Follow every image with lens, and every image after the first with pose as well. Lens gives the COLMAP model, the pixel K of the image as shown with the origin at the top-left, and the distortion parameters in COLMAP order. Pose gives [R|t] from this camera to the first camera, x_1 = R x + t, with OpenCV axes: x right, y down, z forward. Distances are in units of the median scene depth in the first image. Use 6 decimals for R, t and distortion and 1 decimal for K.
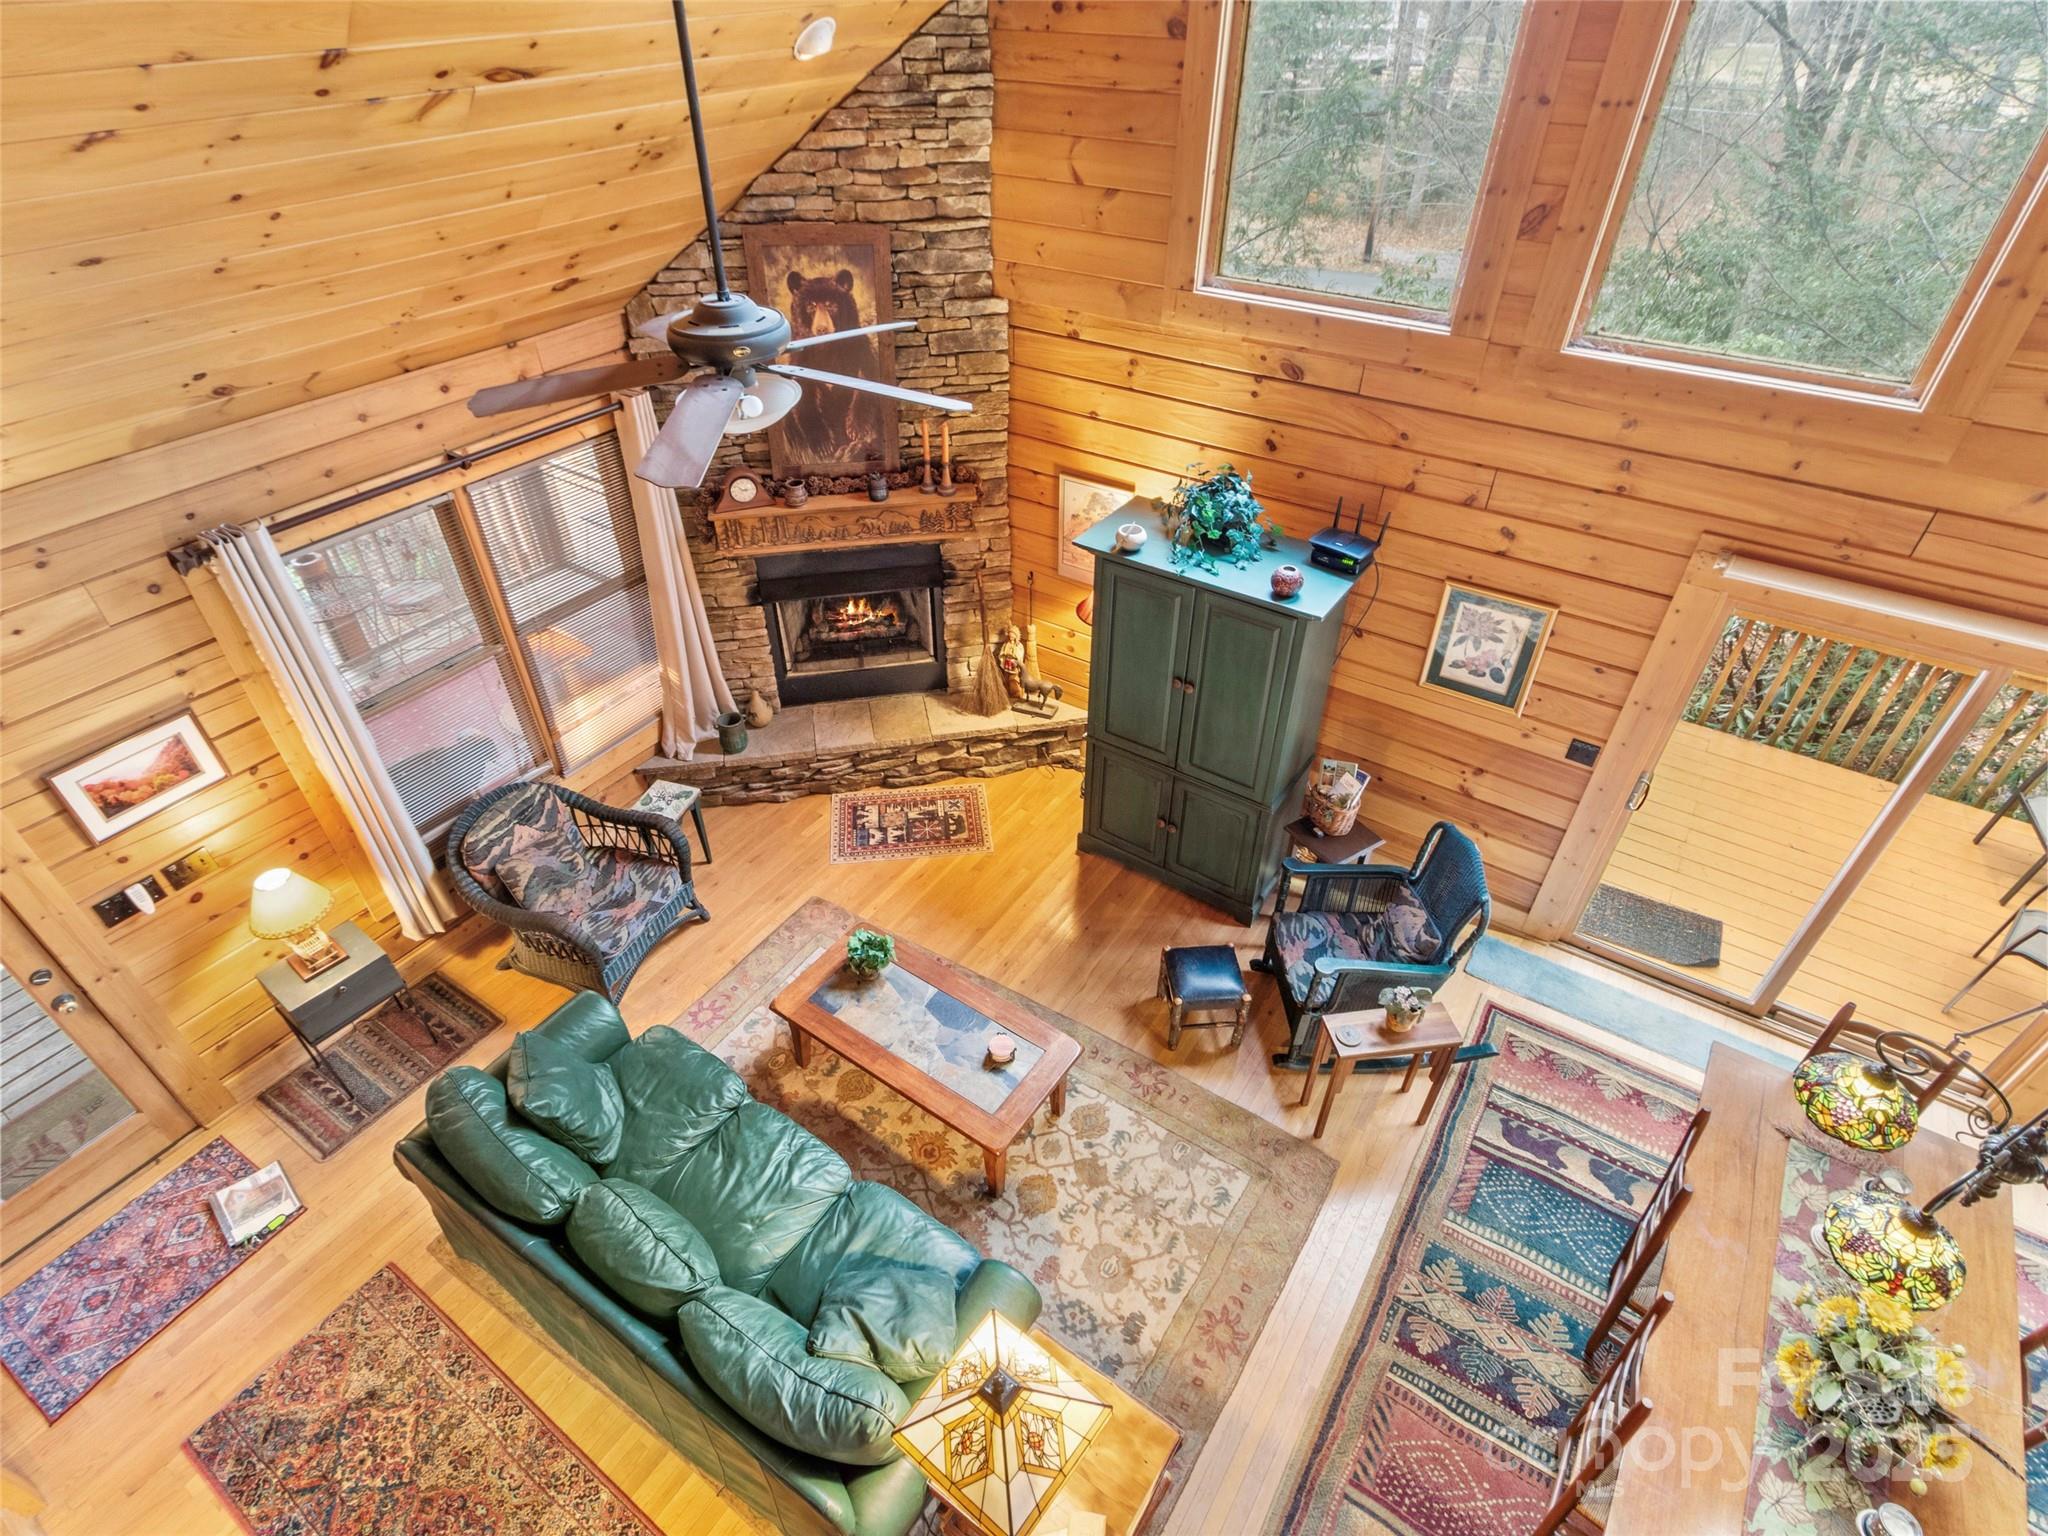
lens RADIAL K [[1053.2, 0, 1013.7], [0, 1053.2, 774.1], [0, 0, 1]] dist [0.006178, 0.000311]
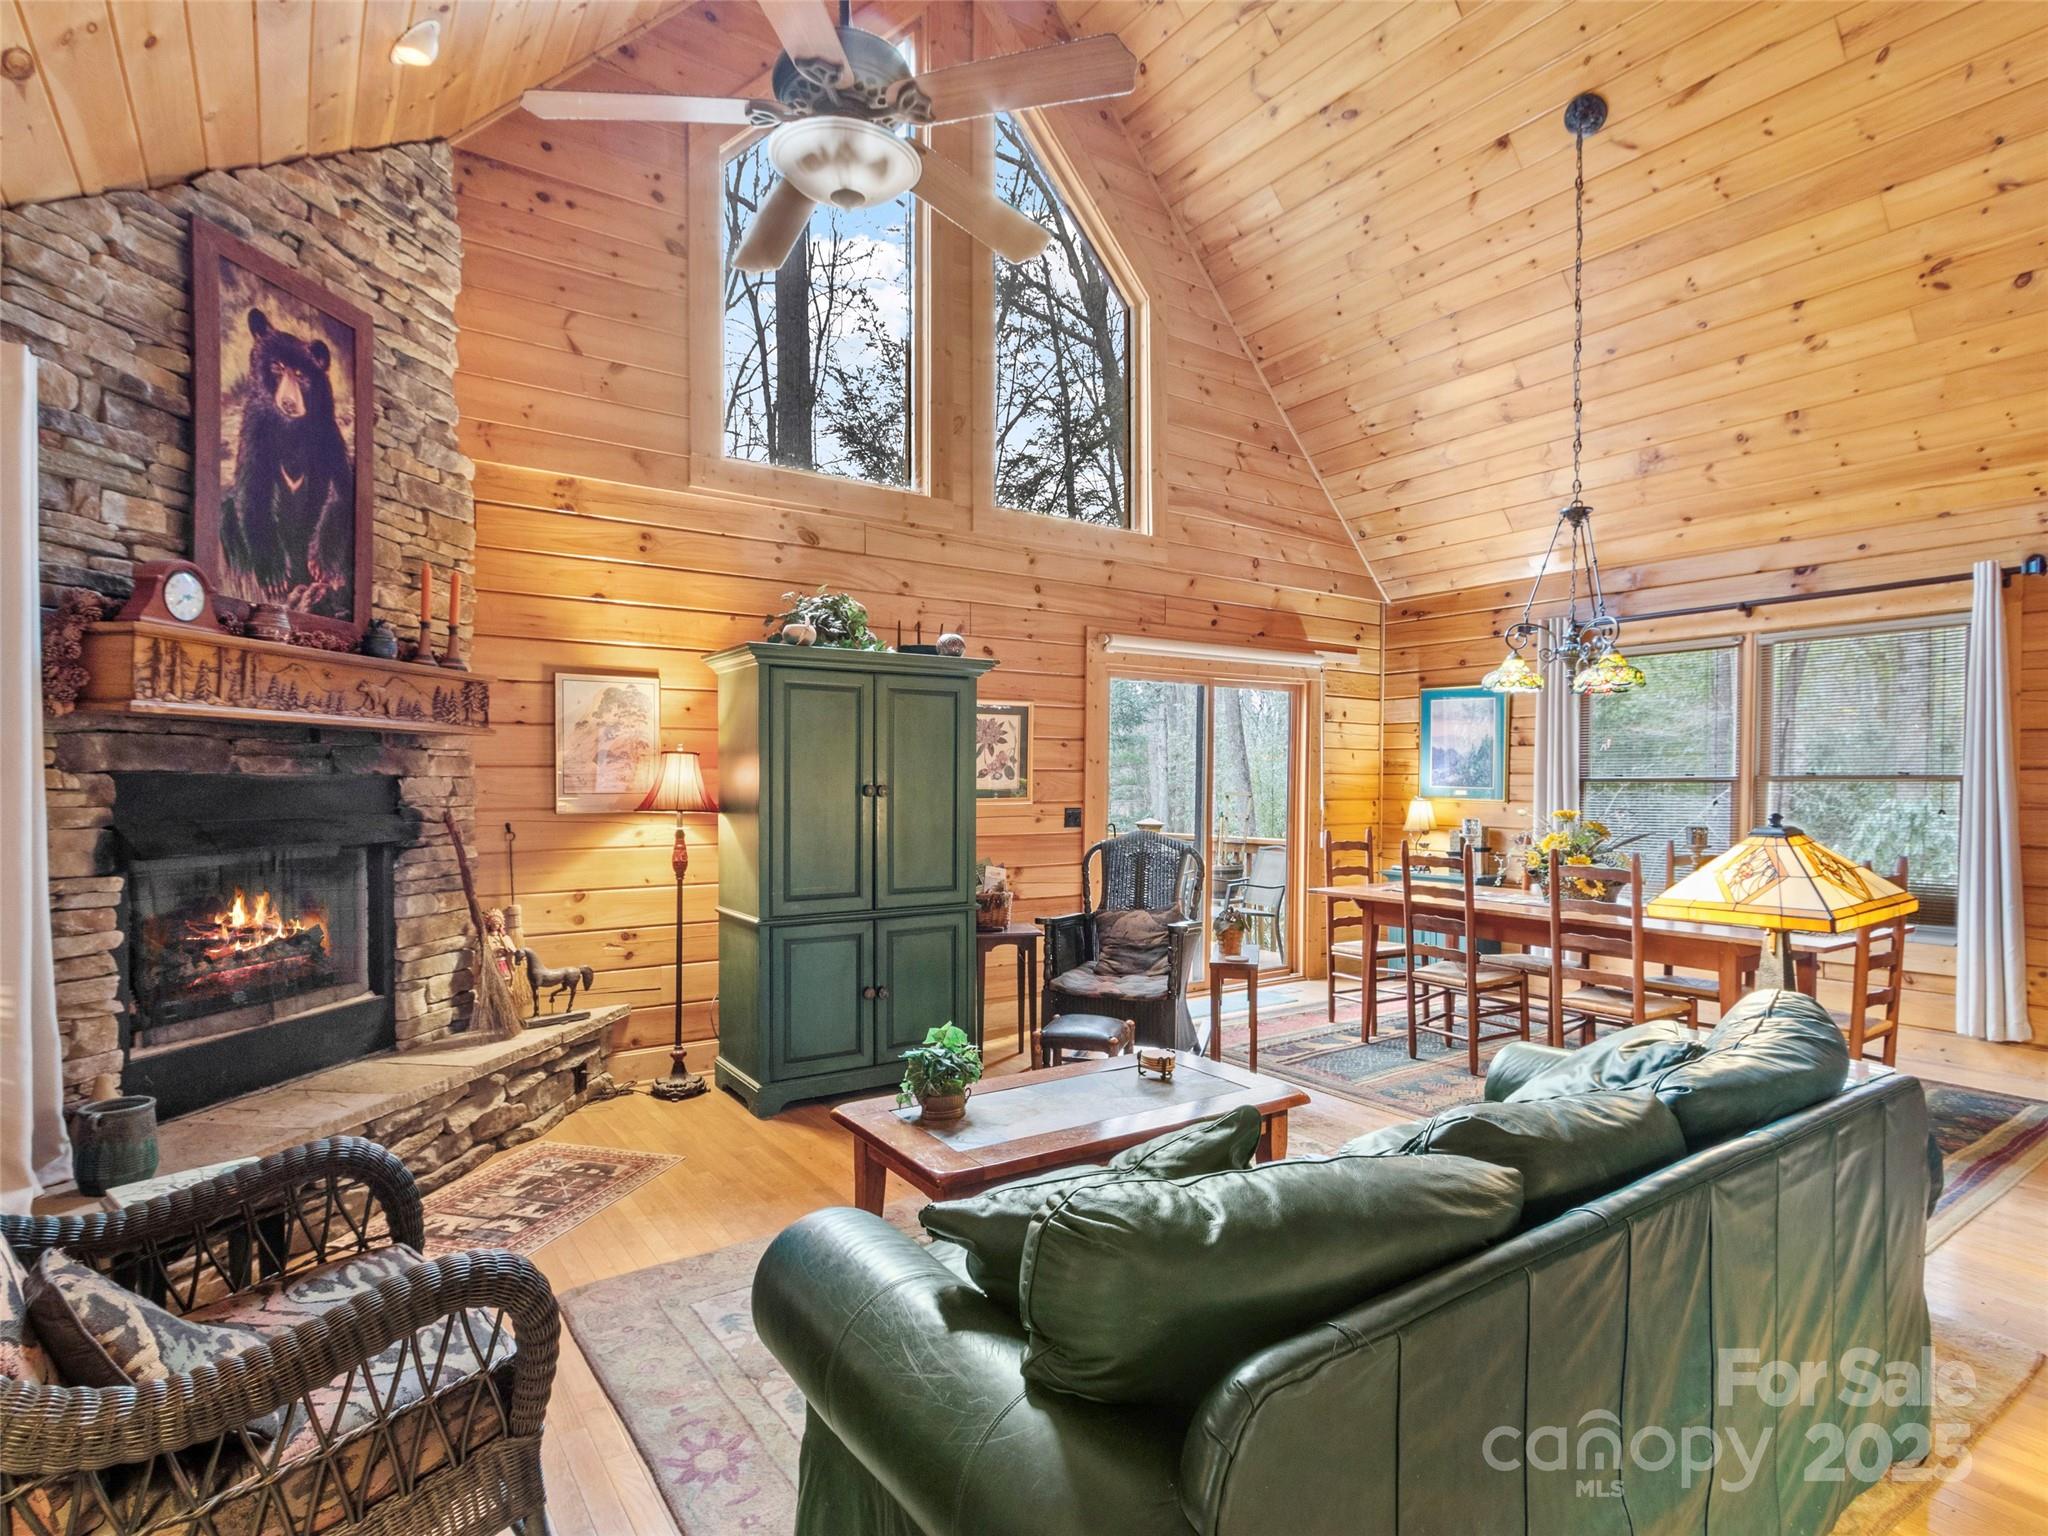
lens RADIAL K [[1053.2, 0, 1016.8], [0, 1053.2, 778.7], [0, 0, 1]] dist [0.006178, 0.000311]
pose [[0.366155, 0.002602, 0.930550, -0.606373], [0.583642, 0.778214, -0.231829, 0.179546], [-0.724771, 0.627993, 0.283428, 0.595428]]
